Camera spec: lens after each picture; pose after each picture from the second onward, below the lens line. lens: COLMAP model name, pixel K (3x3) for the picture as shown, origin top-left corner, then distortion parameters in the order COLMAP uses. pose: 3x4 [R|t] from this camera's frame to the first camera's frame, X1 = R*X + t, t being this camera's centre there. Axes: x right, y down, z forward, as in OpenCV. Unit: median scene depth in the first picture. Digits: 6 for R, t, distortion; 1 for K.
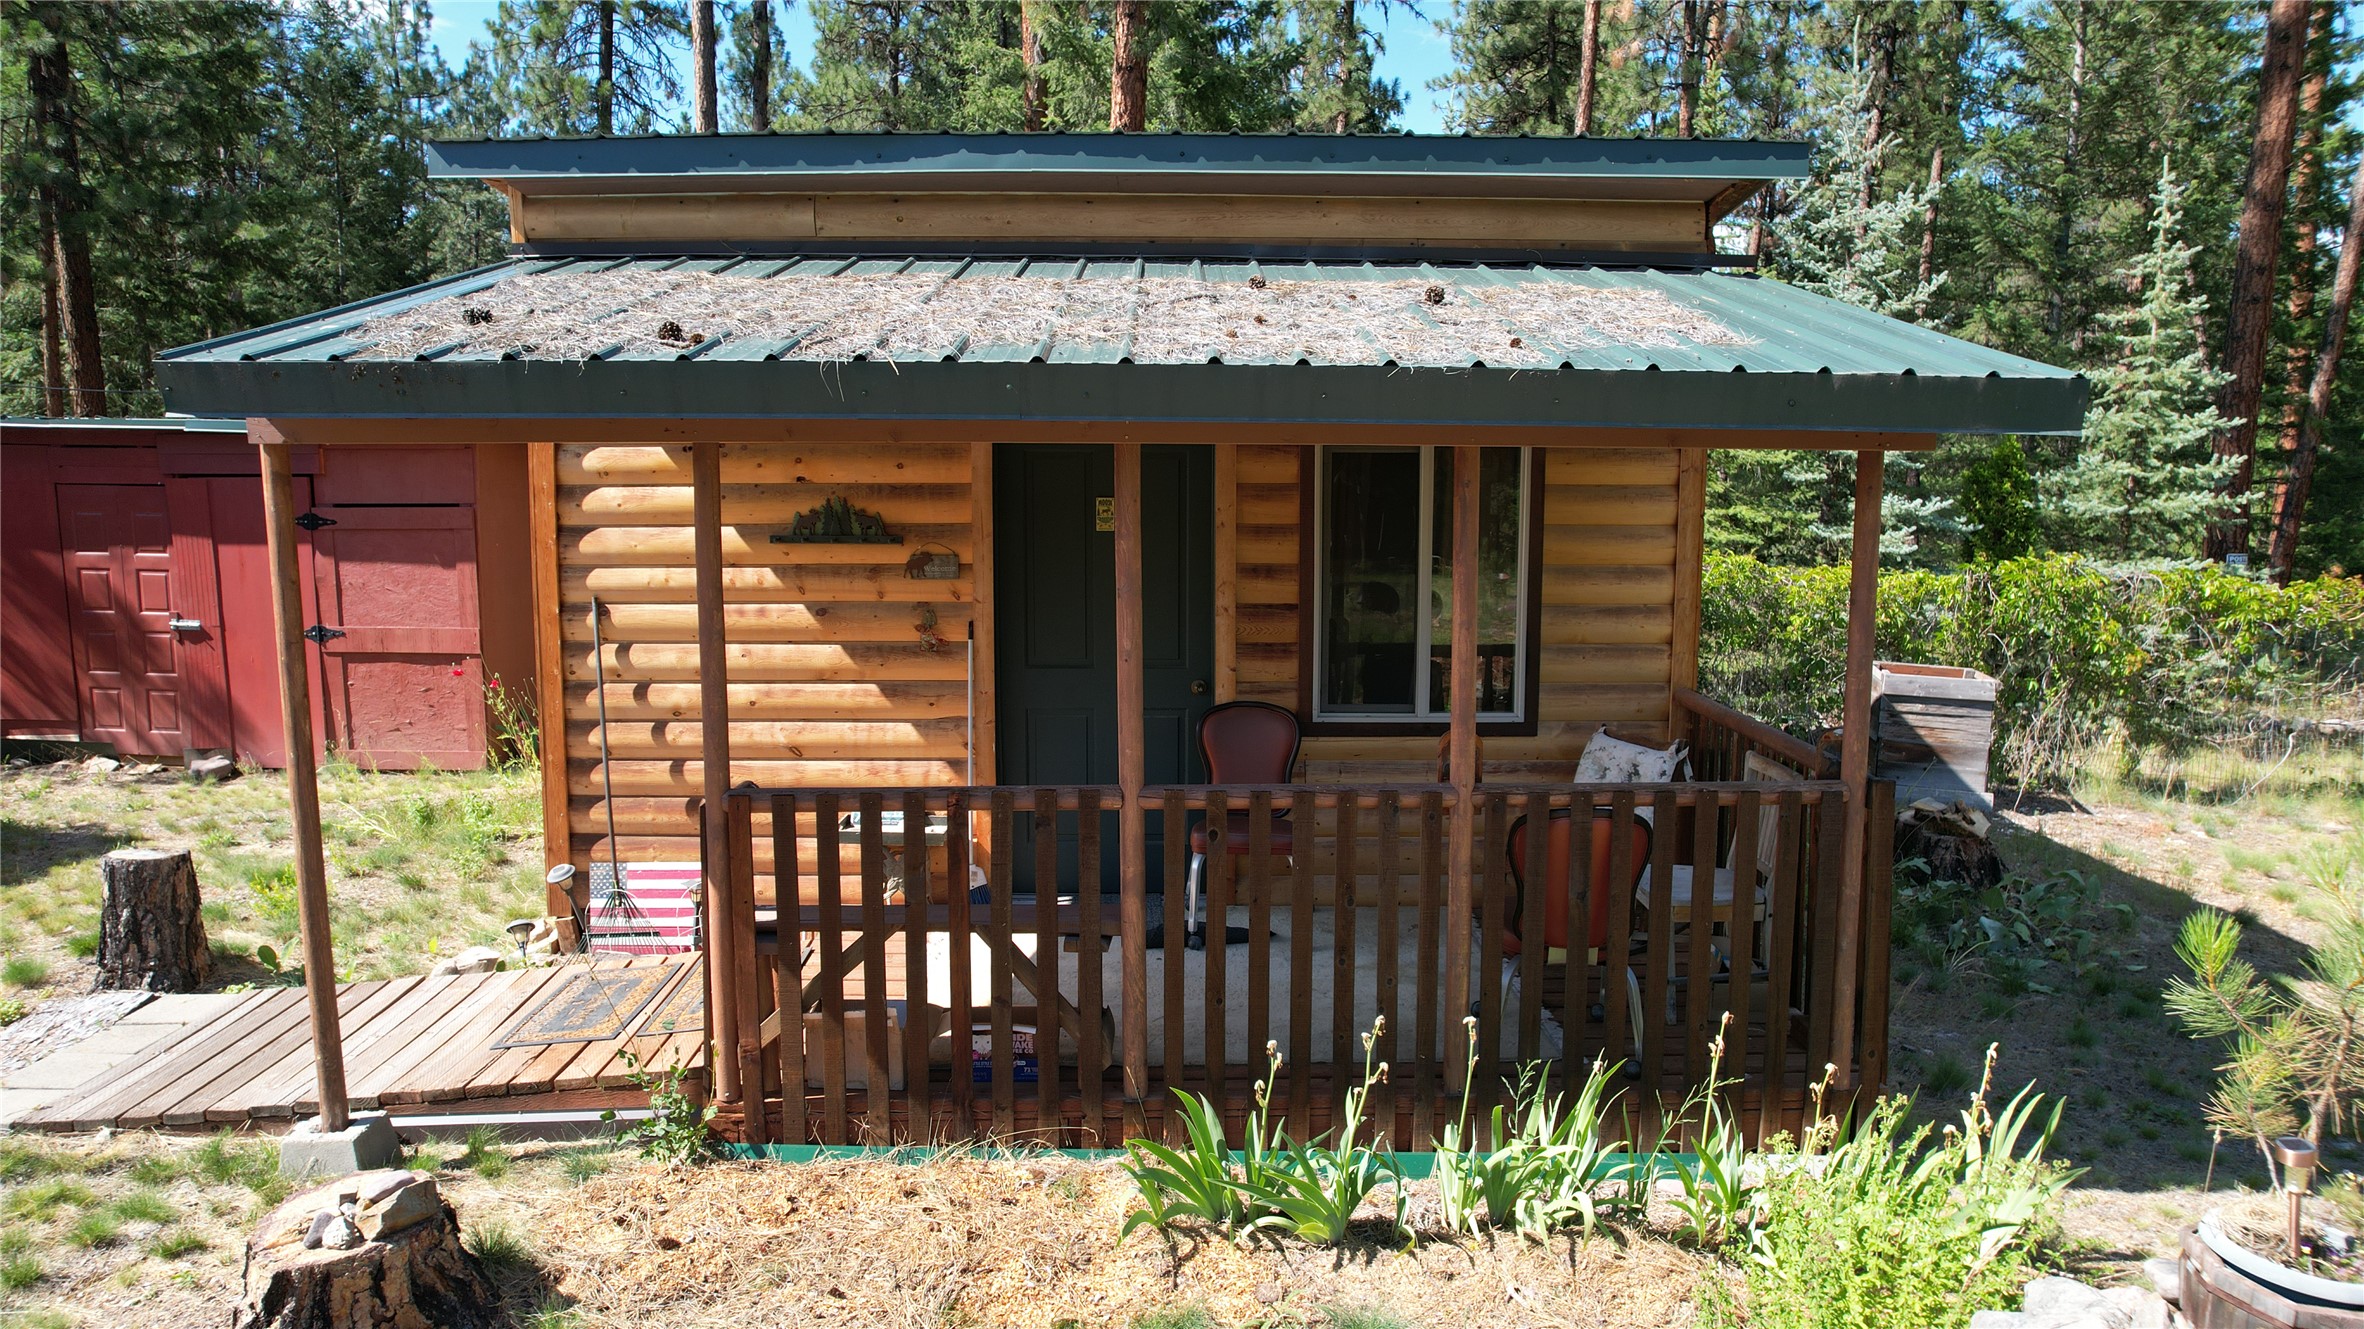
lens RADIAL K [[1523.6, 0, 1188.3], [0, 1523.6, 663.8], [0, 0, 1]] dist [-0.078932, 0.074960]
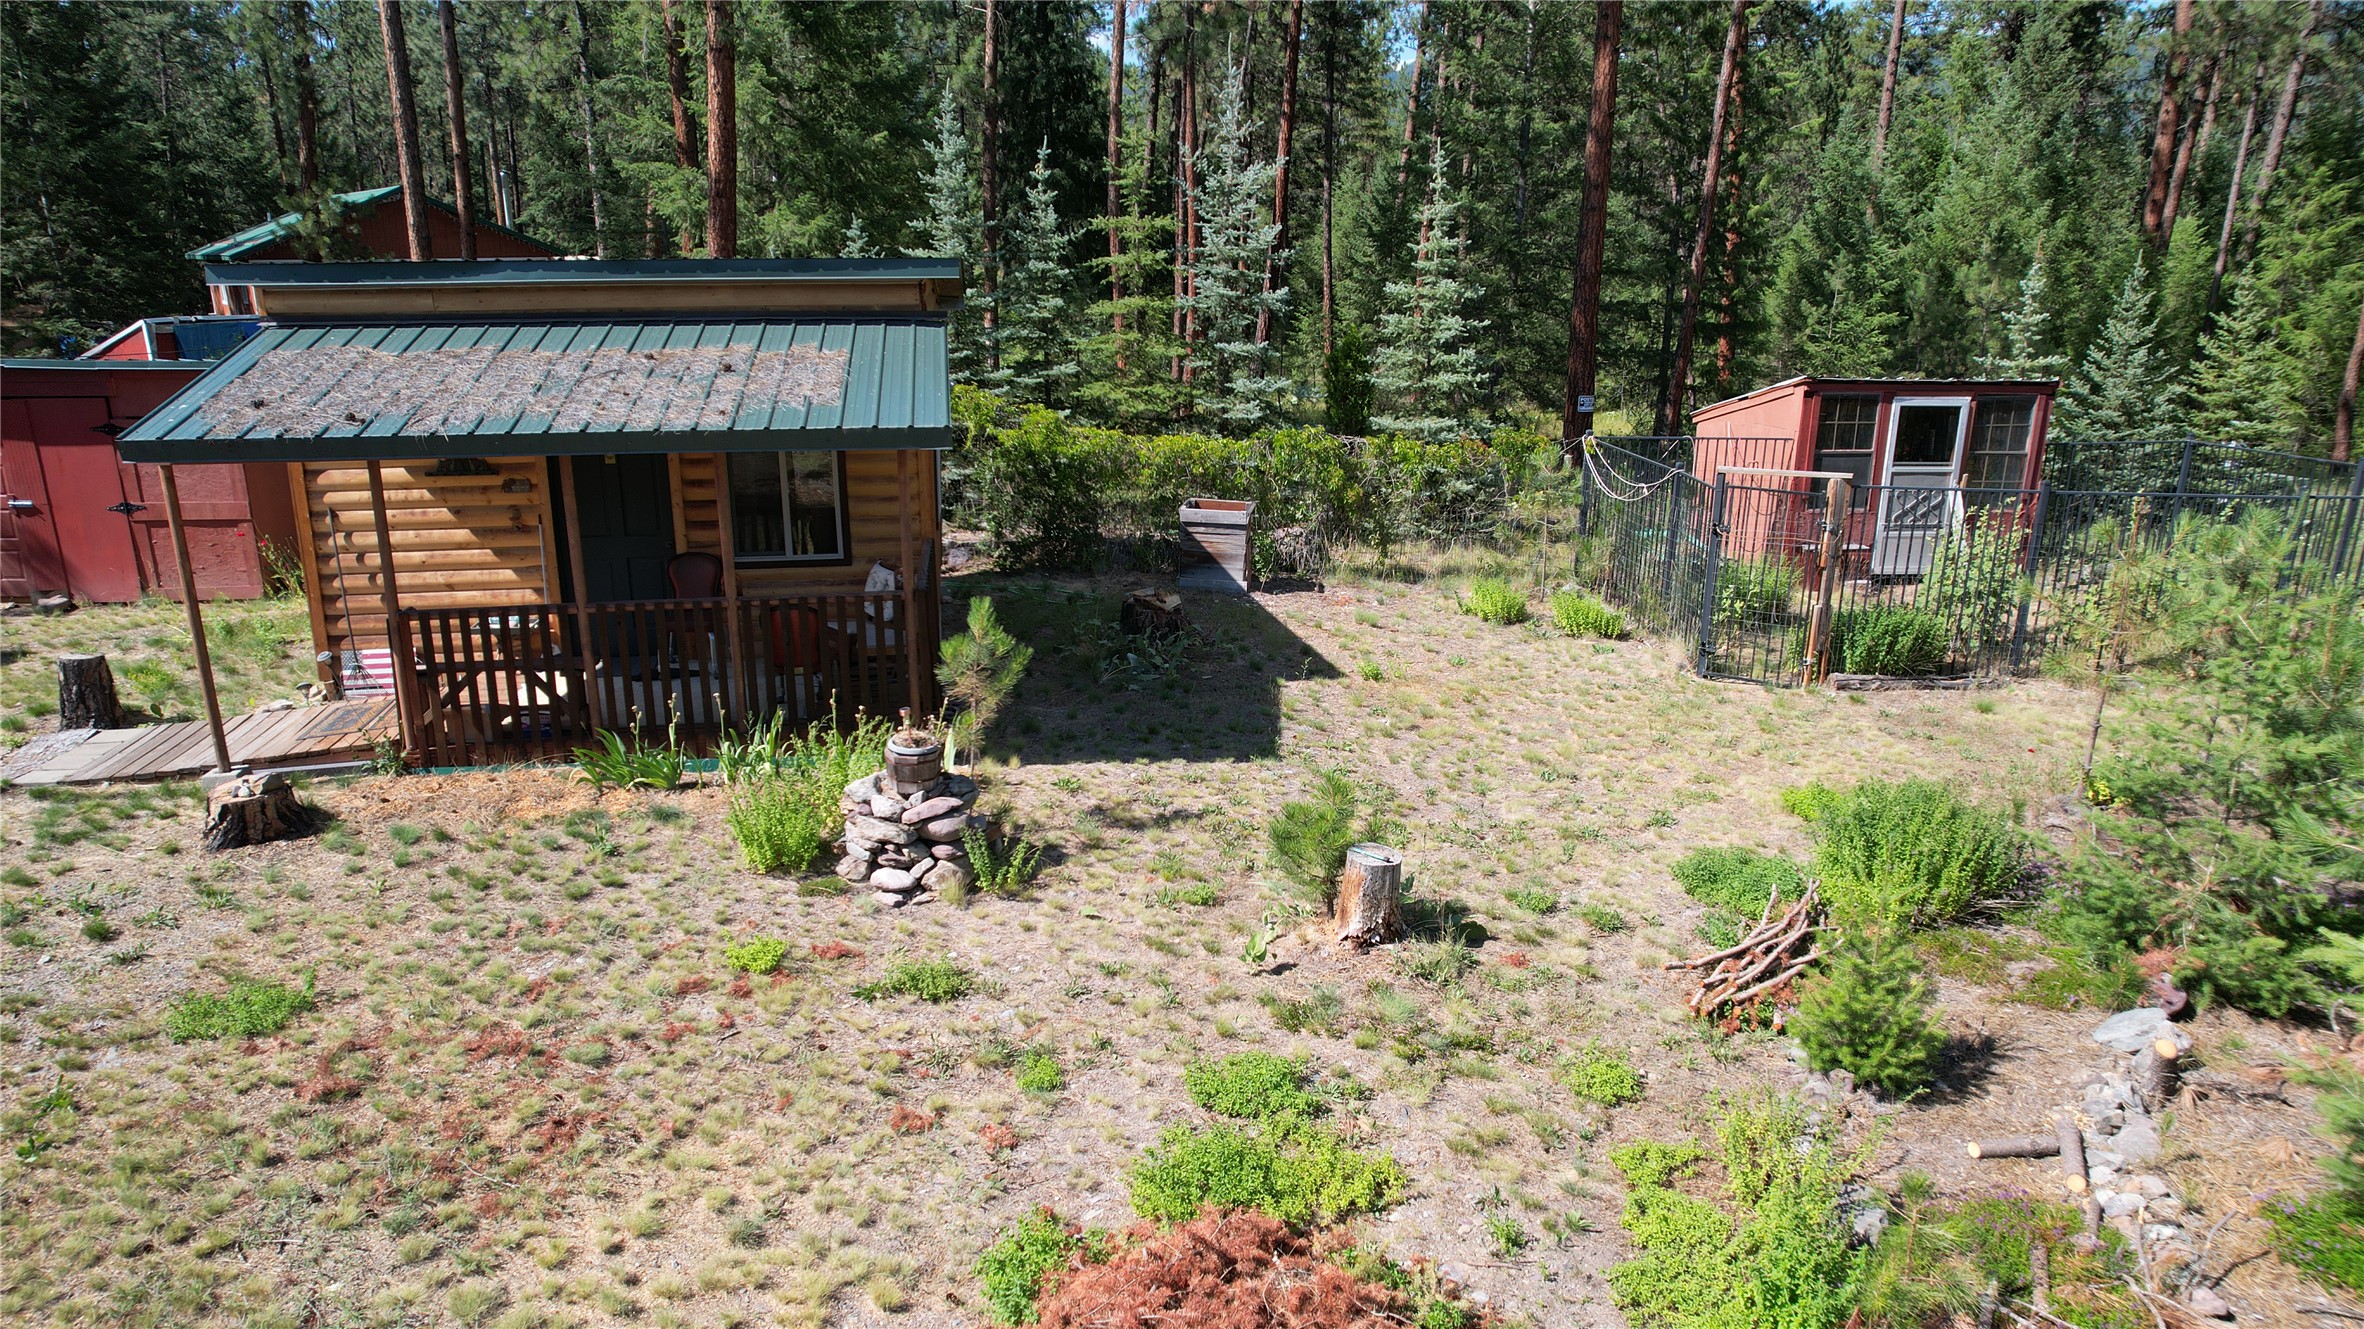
lens RADIAL K [[1523.6, 0, 1171.9], [0, 1523.6, 669.5], [0, 0, 1]] dist [-0.078932, 0.074960]
pose [[0.991743, -0.038571, 0.122305, 0.399138], [0.020604, 0.989233, 0.144892, -0.092869], [-0.126577, -0.141175, 0.981859, -0.959836]]
